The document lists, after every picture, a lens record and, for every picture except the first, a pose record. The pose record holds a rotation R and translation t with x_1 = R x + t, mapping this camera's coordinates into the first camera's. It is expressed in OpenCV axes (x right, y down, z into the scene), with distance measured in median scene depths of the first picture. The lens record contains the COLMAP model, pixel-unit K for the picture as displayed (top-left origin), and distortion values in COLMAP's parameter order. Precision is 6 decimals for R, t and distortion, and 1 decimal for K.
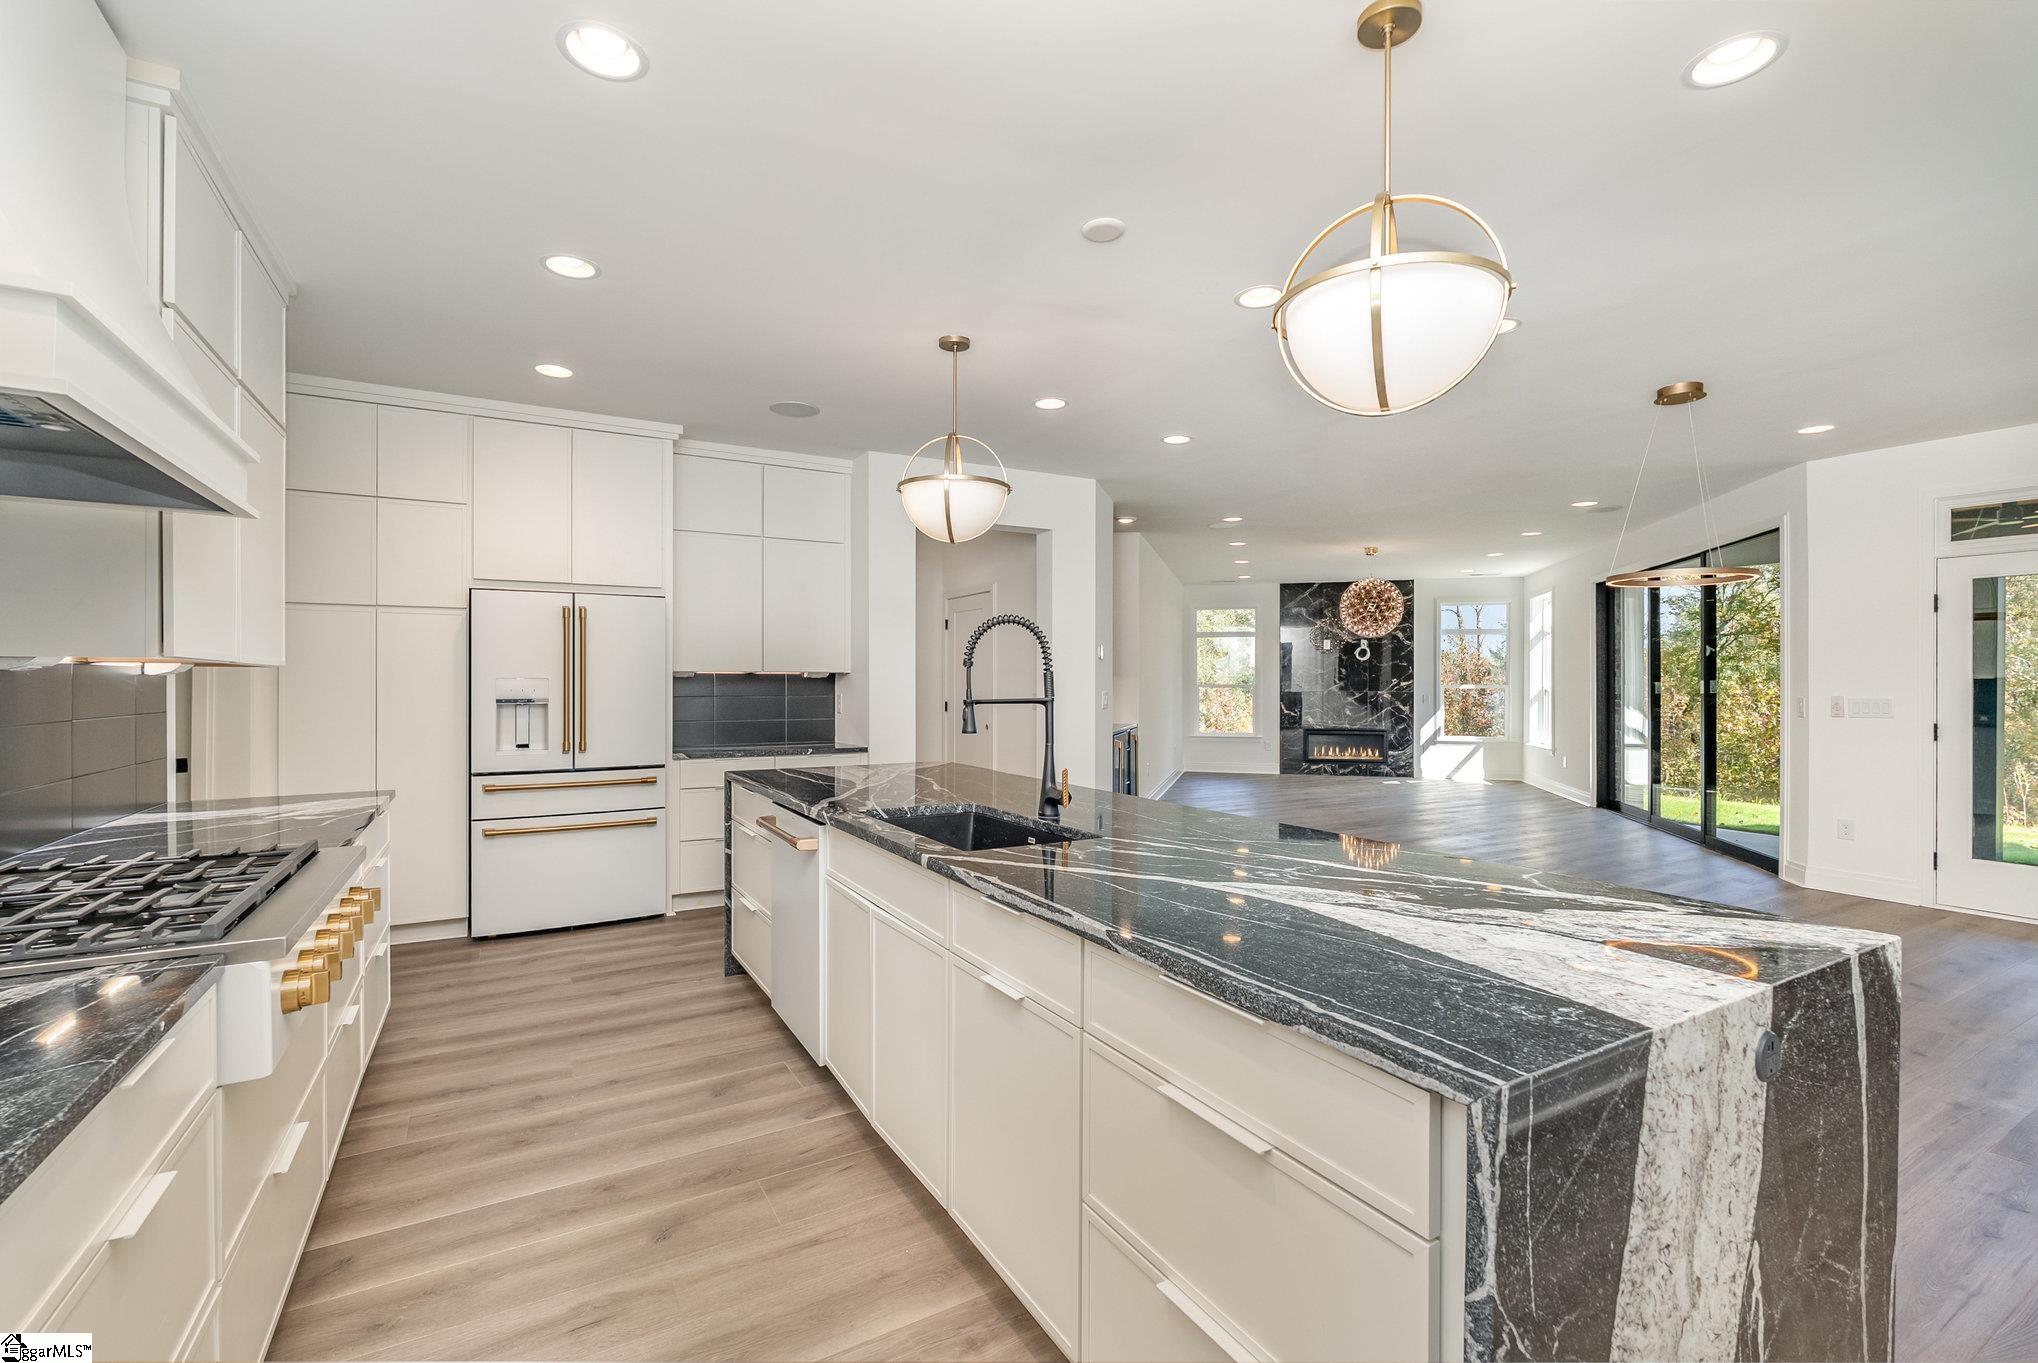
lens RADIAL K [[897.4, 0, 1027.0], [0, 897.4, 685.1], [0, 0, 1]] dist [-0.002638, -0.000835]
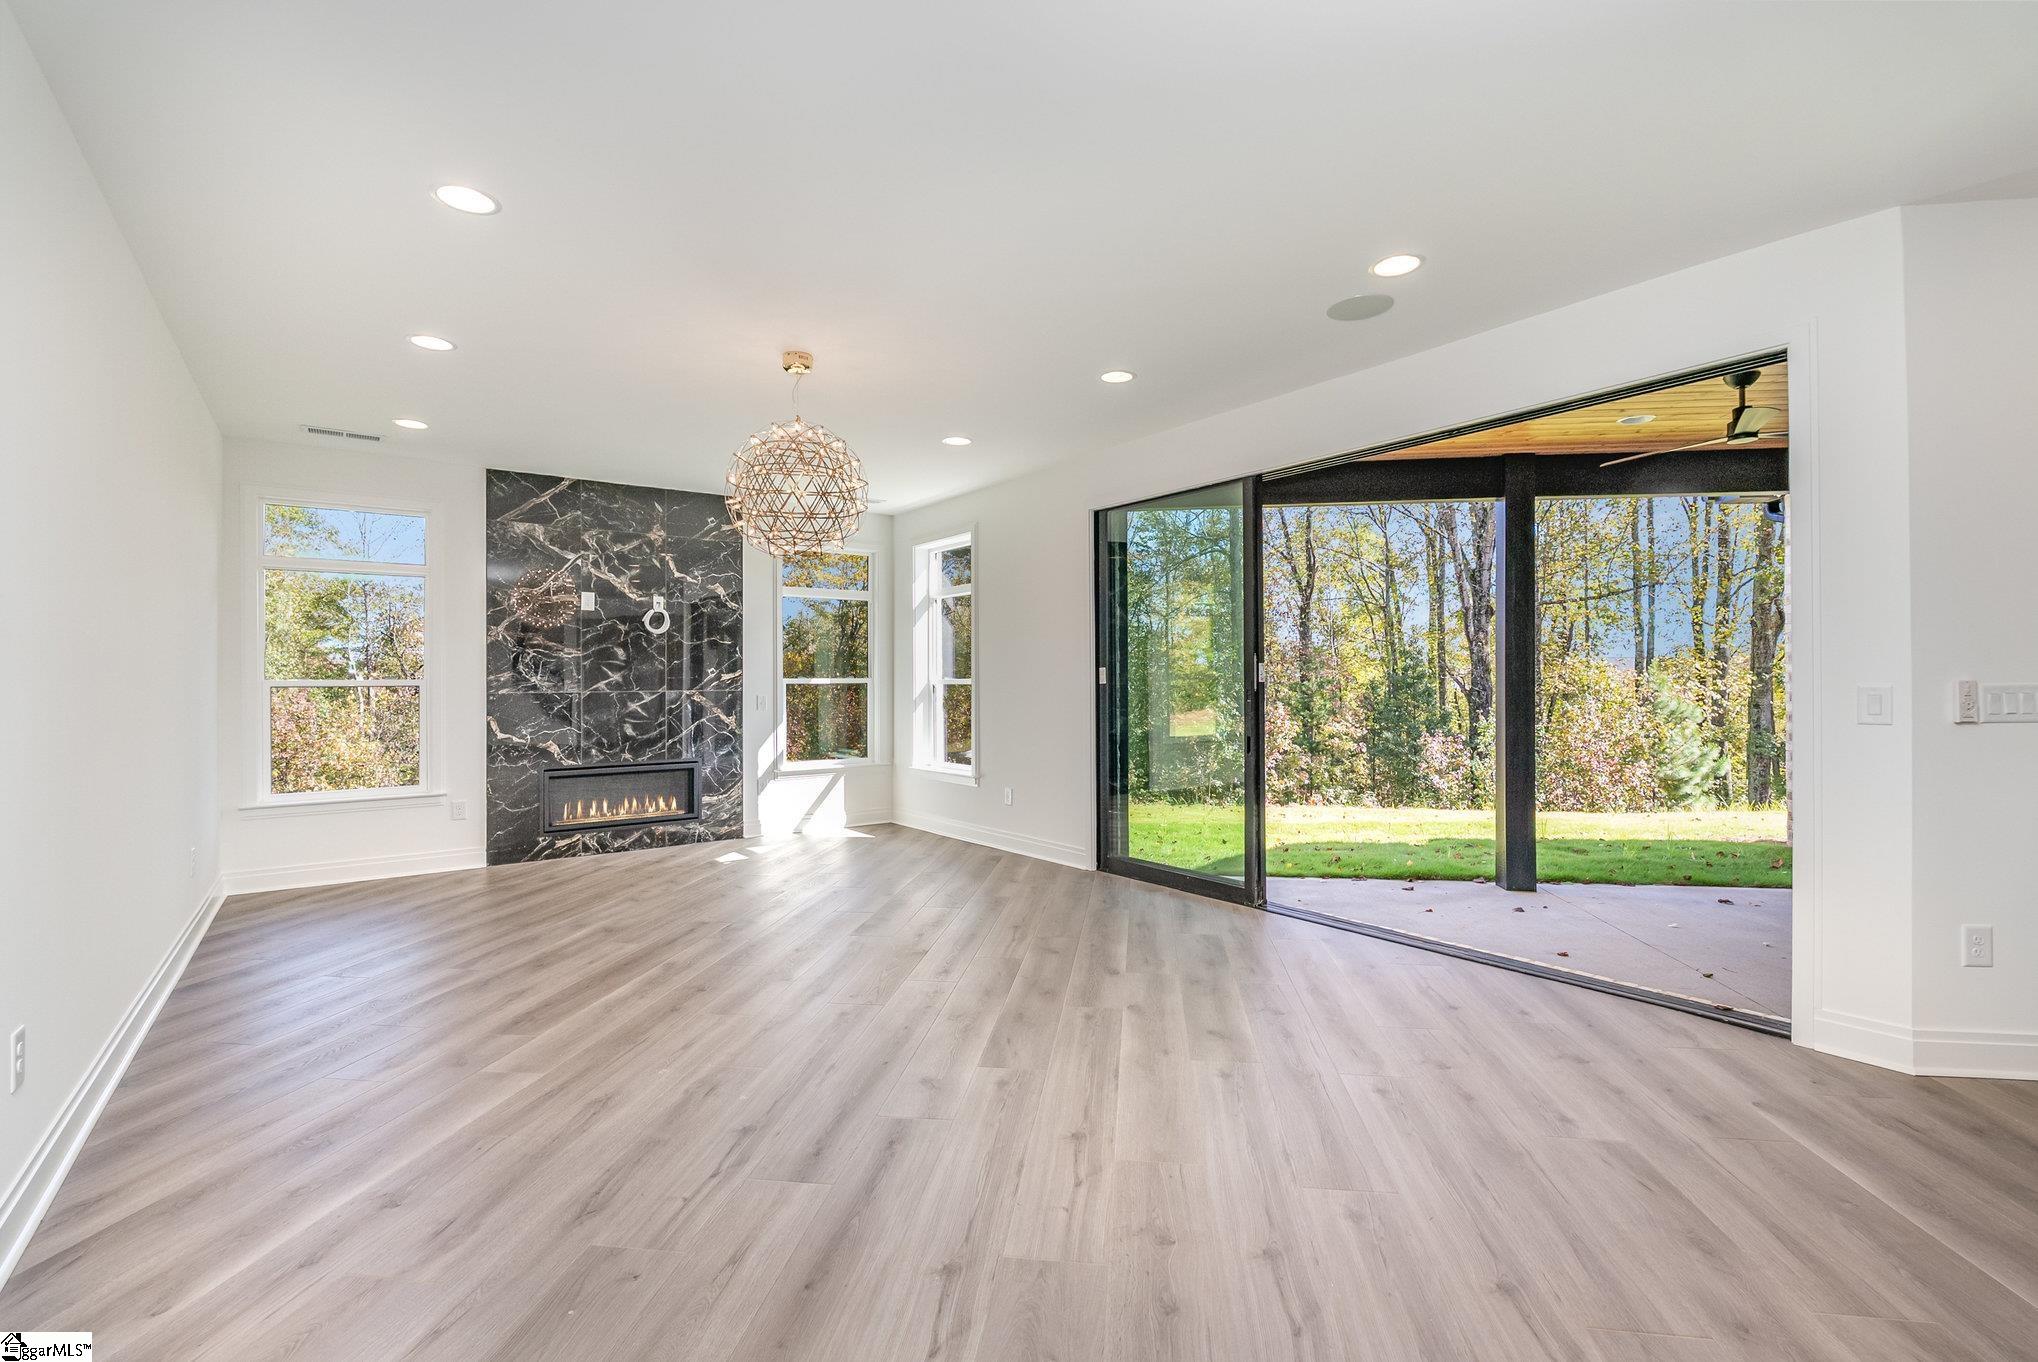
lens RADIAL K [[897.4, 0, 1014.3], [0, 897.4, 675.8], [0, 0, 1]] dist [-0.002638, -0.000835]
pose [[0.624212, 0.000052, 0.781255, 0.087480], [0.010120, 0.999916, -0.008153, 0.004320], [-0.781189, 0.012996, 0.624159, 0.502297]]
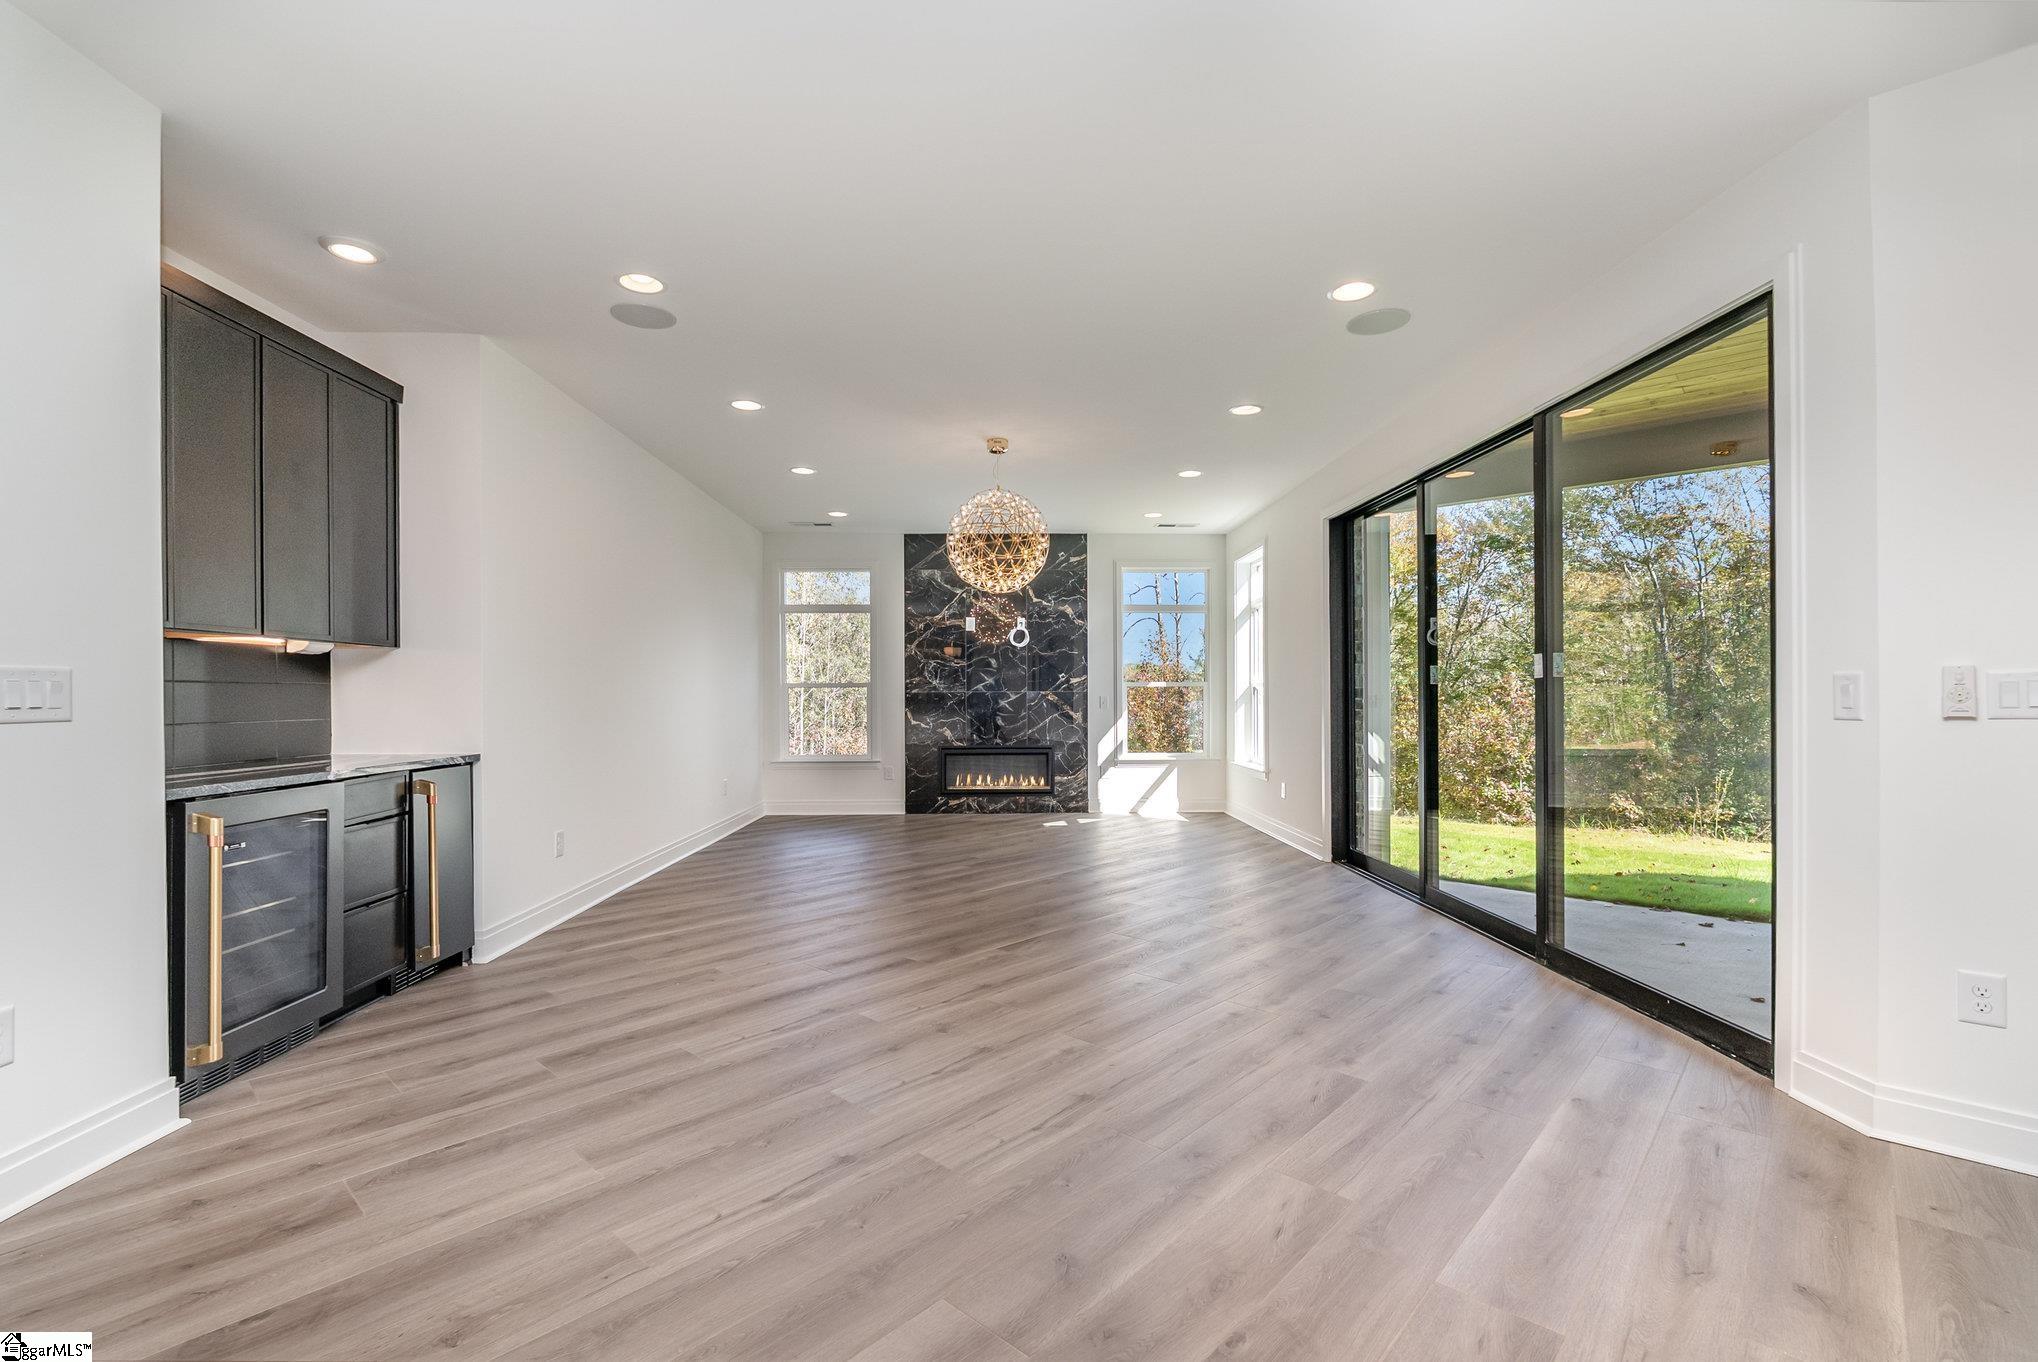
lens RADIAL K [[897.4, 0, 1021.6], [0, 897.4, 696.8], [0, 0, 1]] dist [-0.002638, -0.000835]
pose [[0.957832, -0.004416, 0.287294, 0.178233], [0.004833, 0.999988, -0.000741, 0.011572], [-0.287287, 0.002098, 0.957842, 0.338134]]
